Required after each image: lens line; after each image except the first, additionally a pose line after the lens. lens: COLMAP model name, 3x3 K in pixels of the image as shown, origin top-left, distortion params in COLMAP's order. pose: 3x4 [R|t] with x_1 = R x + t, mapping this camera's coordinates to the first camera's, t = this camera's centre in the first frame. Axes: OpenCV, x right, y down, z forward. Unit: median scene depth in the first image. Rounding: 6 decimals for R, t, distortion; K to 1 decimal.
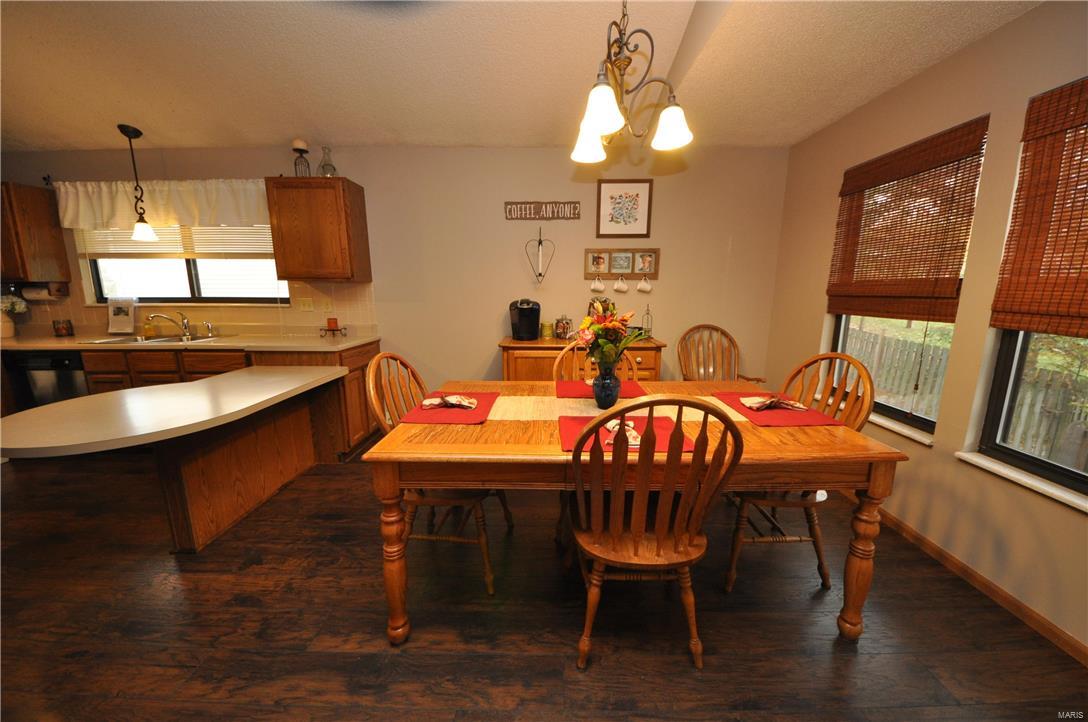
lens RADIAL K [[384.0, 0, 547.5], [0, 384.0, 362.4], [0, 0, 1]] dist [0.038615, -0.022659]
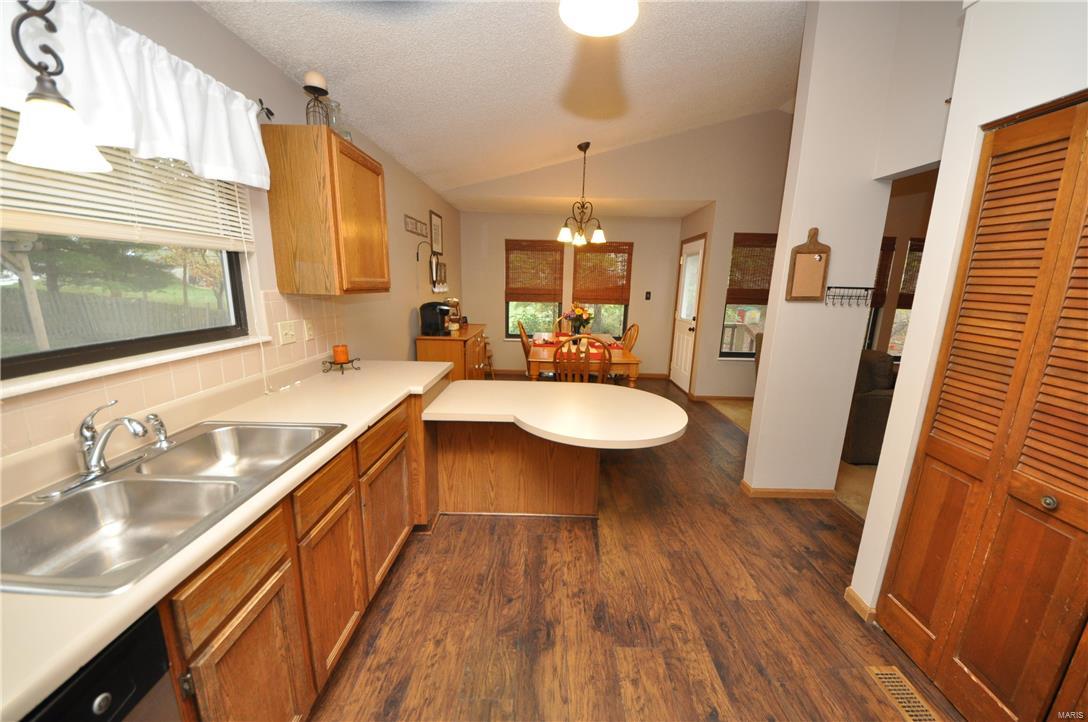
lens RADIAL K [[384.5, 0, 549.2], [0, 384.5, 364.6], [0, 0, 1]] dist [0.005159, -0.007426]
pose [[0.019746, -0.203932, 0.978786, -1.294478], [0.163051, 0.966528, 0.198088, -0.164761], [-0.986420, 0.155680, 0.052336, 0.640623]]
